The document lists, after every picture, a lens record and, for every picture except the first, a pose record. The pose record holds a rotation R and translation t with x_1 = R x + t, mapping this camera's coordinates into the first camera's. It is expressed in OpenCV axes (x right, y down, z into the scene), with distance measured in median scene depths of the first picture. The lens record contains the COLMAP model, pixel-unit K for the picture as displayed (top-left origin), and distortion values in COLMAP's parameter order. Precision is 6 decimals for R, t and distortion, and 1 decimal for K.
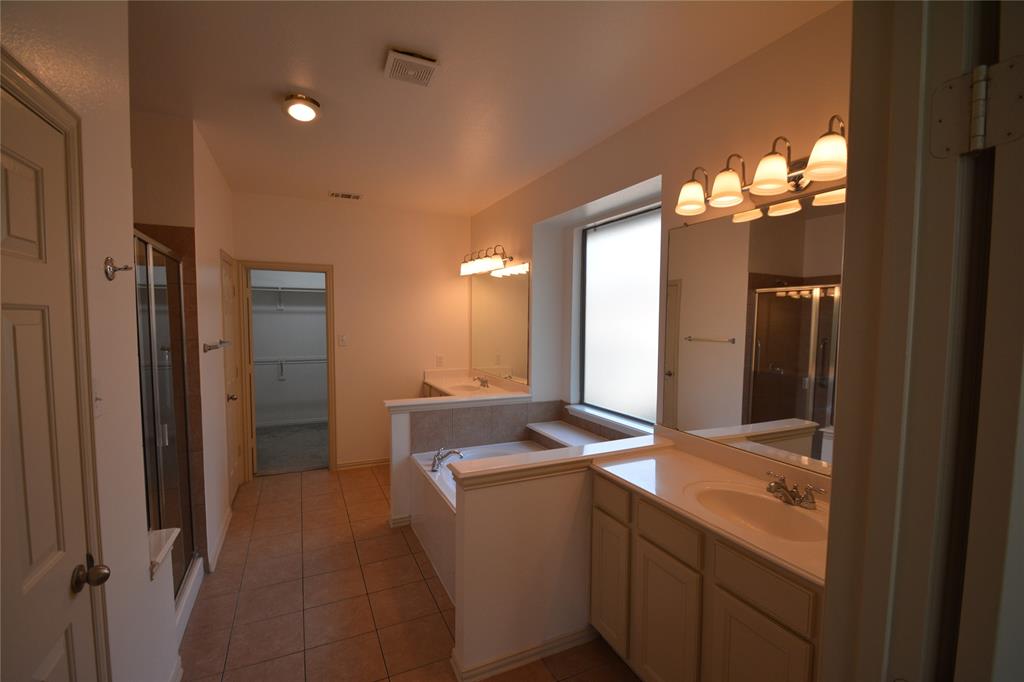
lens RADIAL K [[451.2, 0, 512.6], [0, 451.2, 348.7], [0, 0, 1]] dist [0.005739, -0.010800]
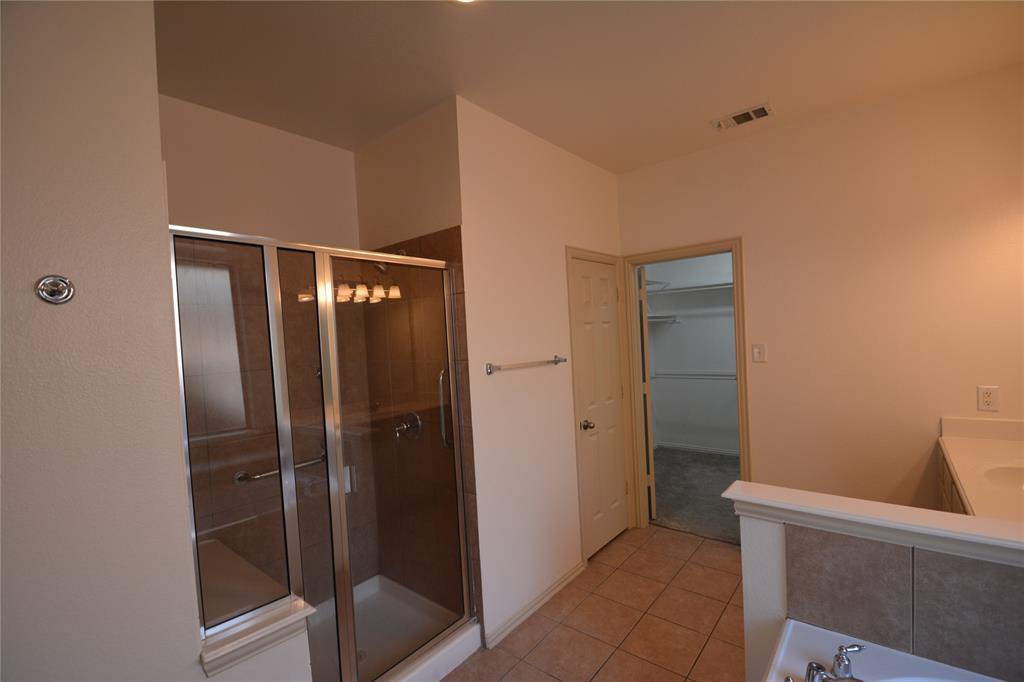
lens RADIAL K [[451.2, 0, 509.1], [0, 451.2, 348.9], [0, 0, 1]] dist [0.005739, -0.010800]
pose [[0.414685, 0.000869, -0.909965, 0.059660], [-0.003345, 0.999994, -0.000570, -0.027592], [0.909959, 0.003280, 0.414685, 0.502193]]
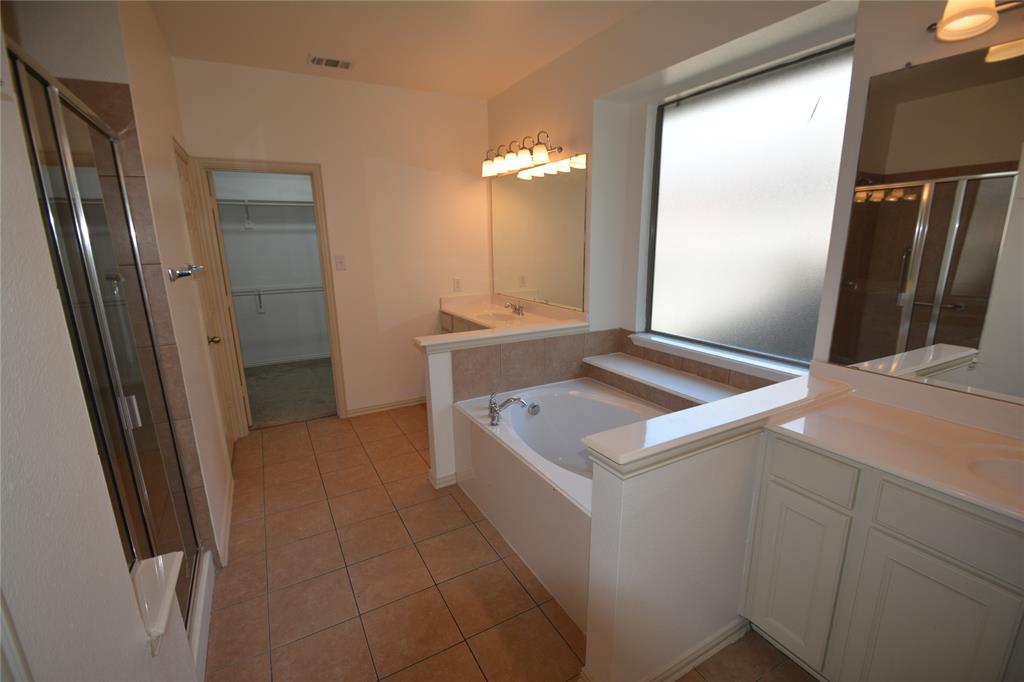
lens RADIAL K [[451.2, 0, 512.3], [0, 451.2, 349.1], [0, 0, 1]] dist [0.005739, -0.010800]
pose [[0.997646, -0.036012, 0.058352, -0.146530], [0.025549, 0.984932, 0.171046, 0.004314], [-0.063633, -0.169152, 0.983534, 0.191042]]
